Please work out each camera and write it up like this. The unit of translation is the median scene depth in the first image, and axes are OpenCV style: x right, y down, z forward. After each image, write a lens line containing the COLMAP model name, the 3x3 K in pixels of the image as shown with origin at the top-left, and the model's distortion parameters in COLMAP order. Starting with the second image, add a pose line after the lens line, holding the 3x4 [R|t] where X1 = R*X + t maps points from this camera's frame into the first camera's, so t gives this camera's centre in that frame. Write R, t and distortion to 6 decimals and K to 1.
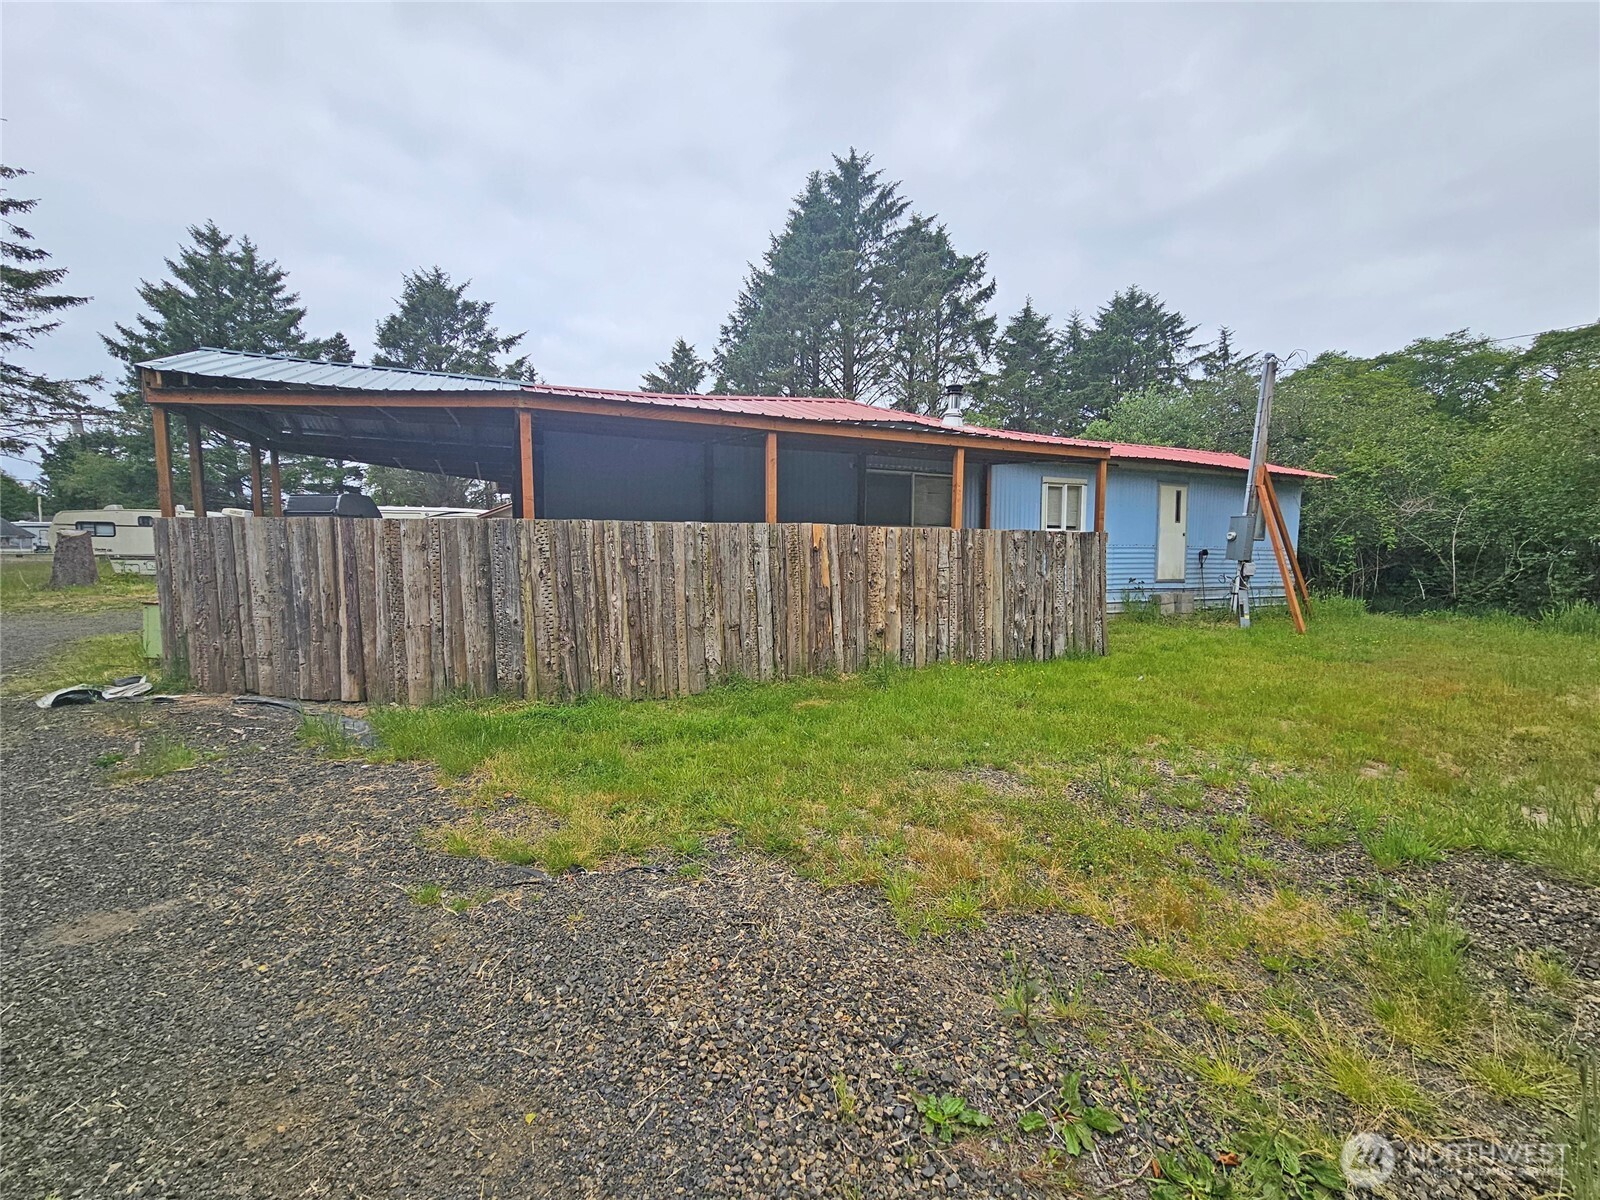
lens RADIAL K [[657.2, 0, 800.0], [0, 657.2, 600.0], [0, 0, 1]] dist [-0.002656, 0.000303]
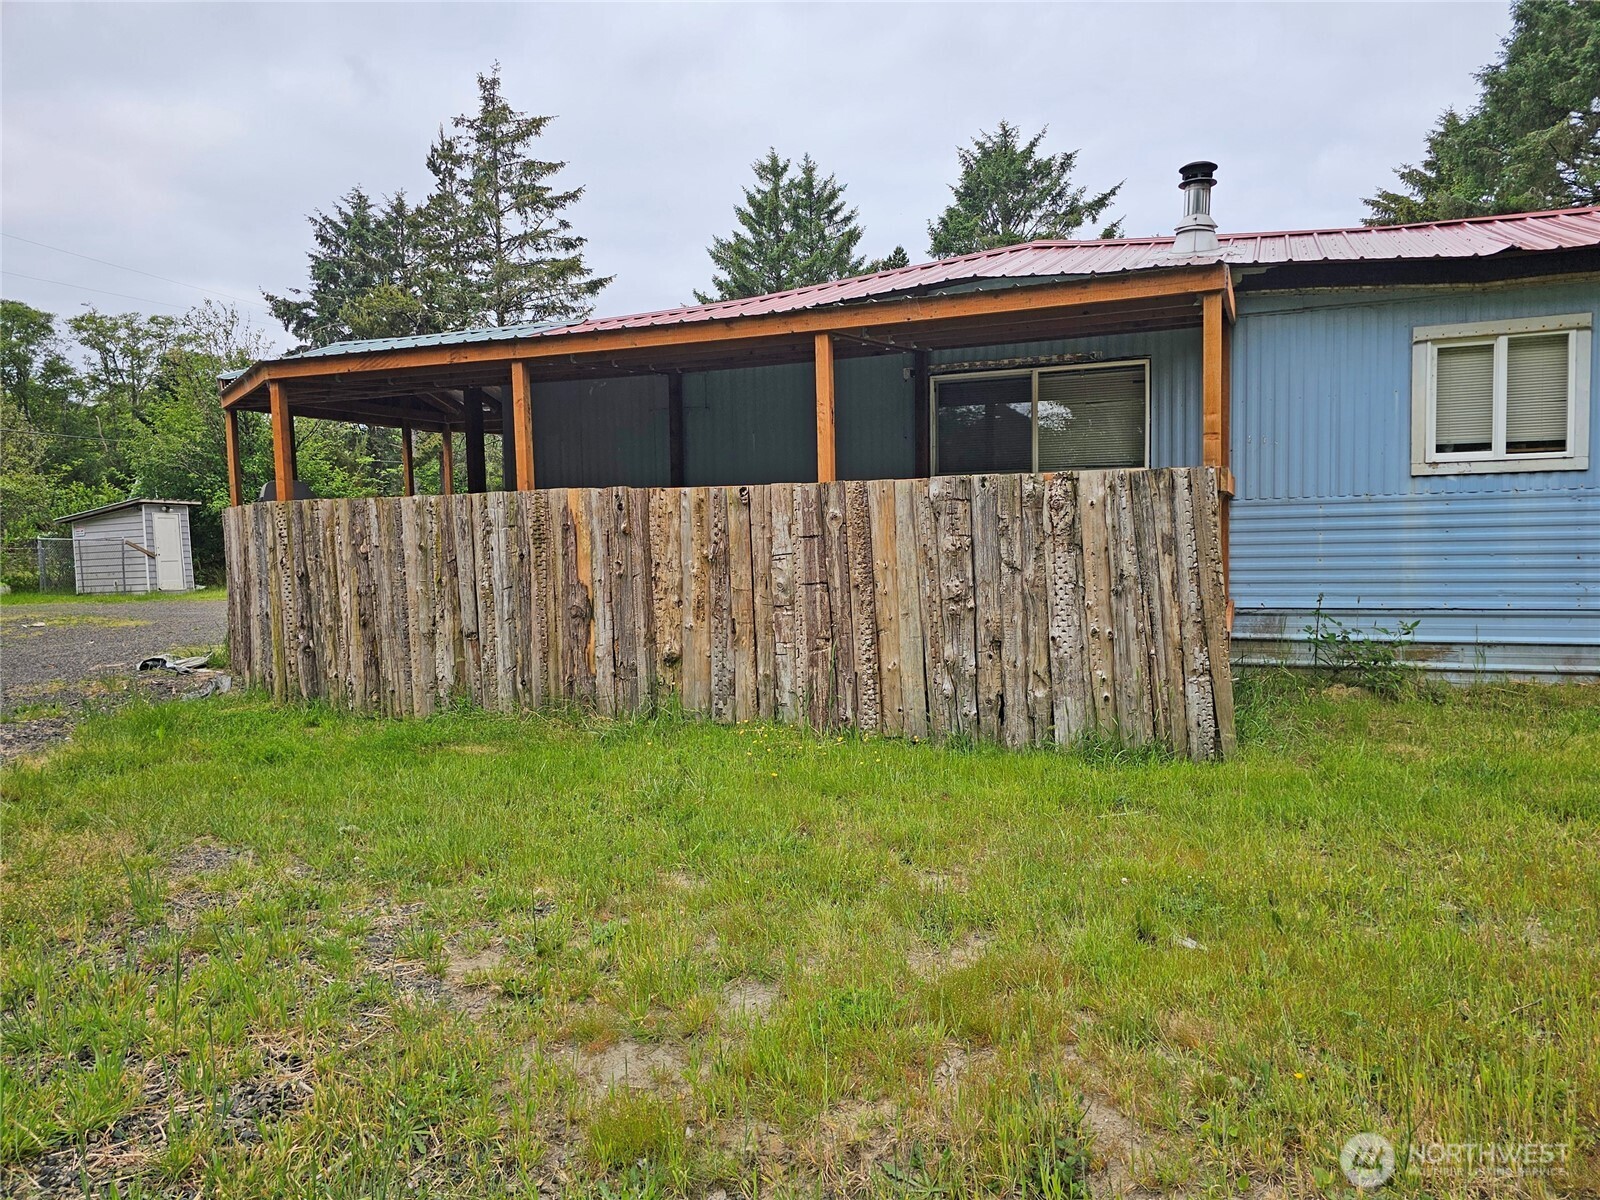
lens RADIAL K [[1067.3, 0, 805.1], [0, 1067.3, 591.6], [0, 0, 1]] dist [0.070682, -0.078107]
pose [[0.687286, 0.022681, -0.726032, 0.477386], [-0.030404, 0.999535, 0.002444, -0.010371], [0.725750, 0.020395, 0.687656, 0.205881]]
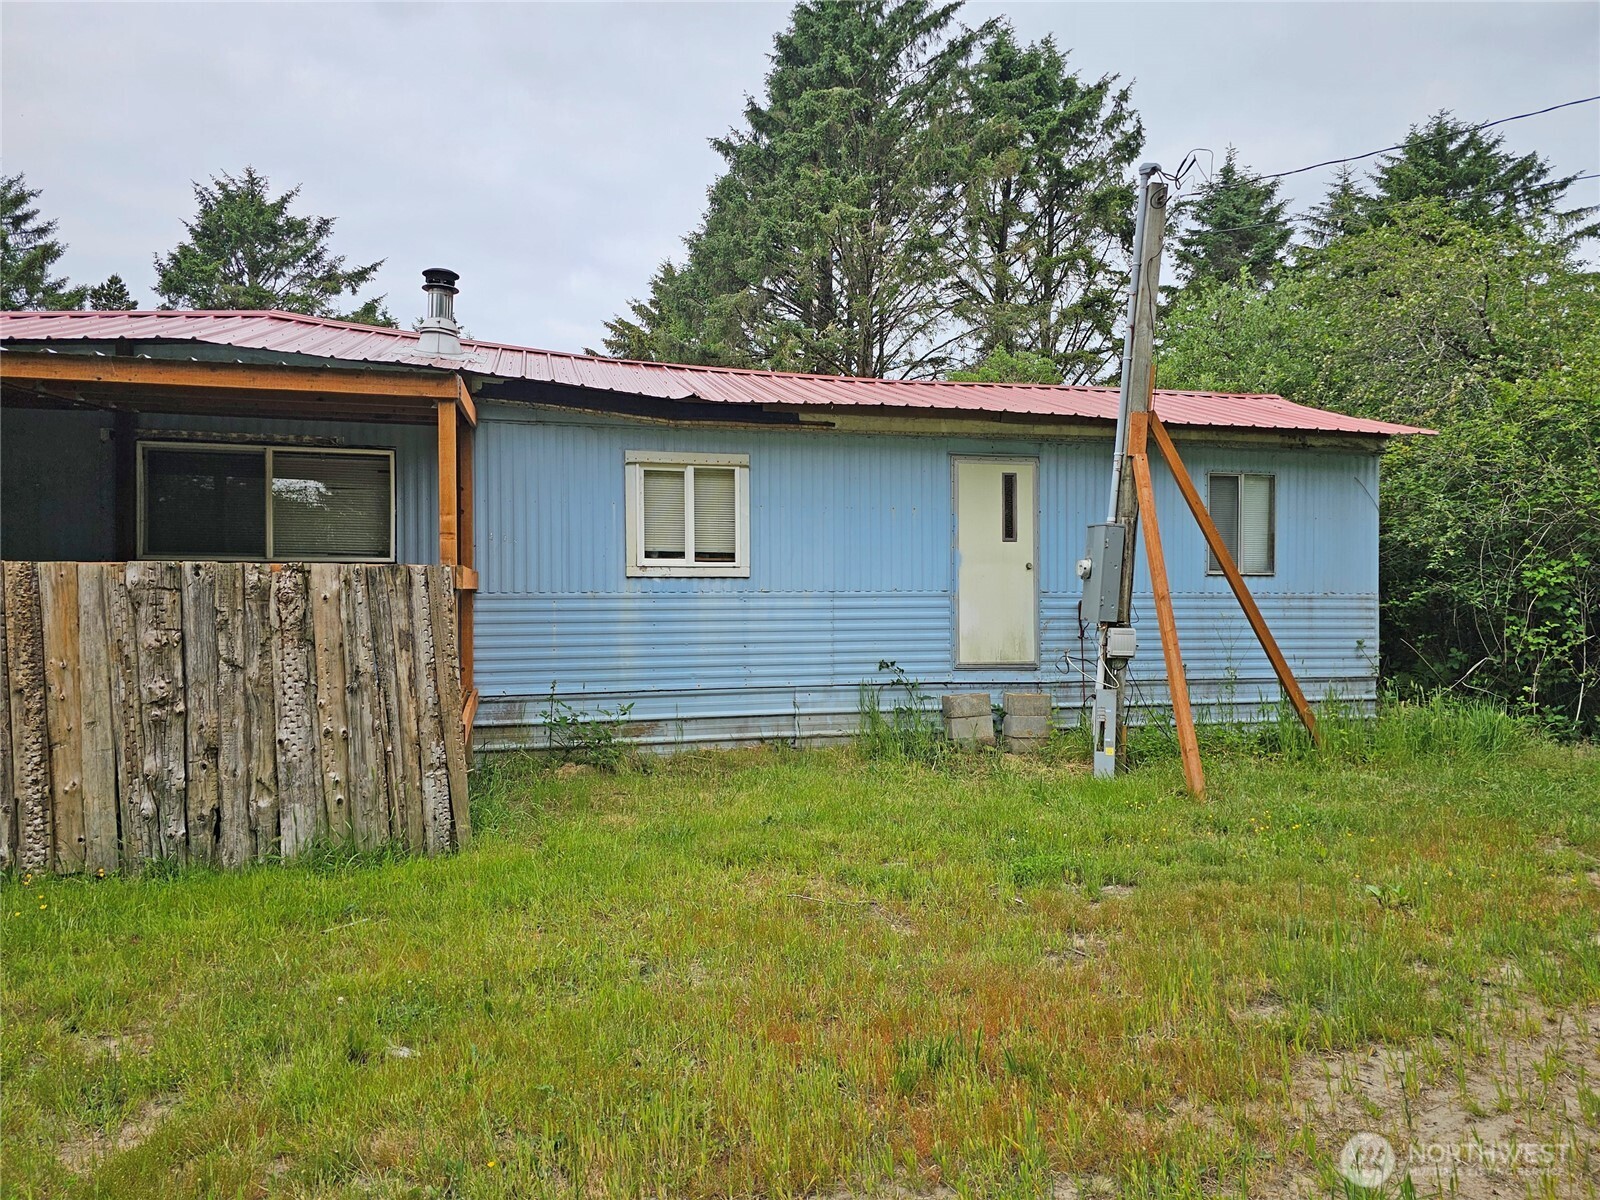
lens RADIAL K [[1068.3, 0, 800.0], [0, 1068.3, 600.0], [0, 0, 1]] dist [0.061744, -0.052549]
pose [[0.986748, -0.008066, -0.162062, 0.490860], [-0.003970, 0.997264, -0.073810, -0.017303], [0.162214, 0.073475, 0.984016, 0.205489]]
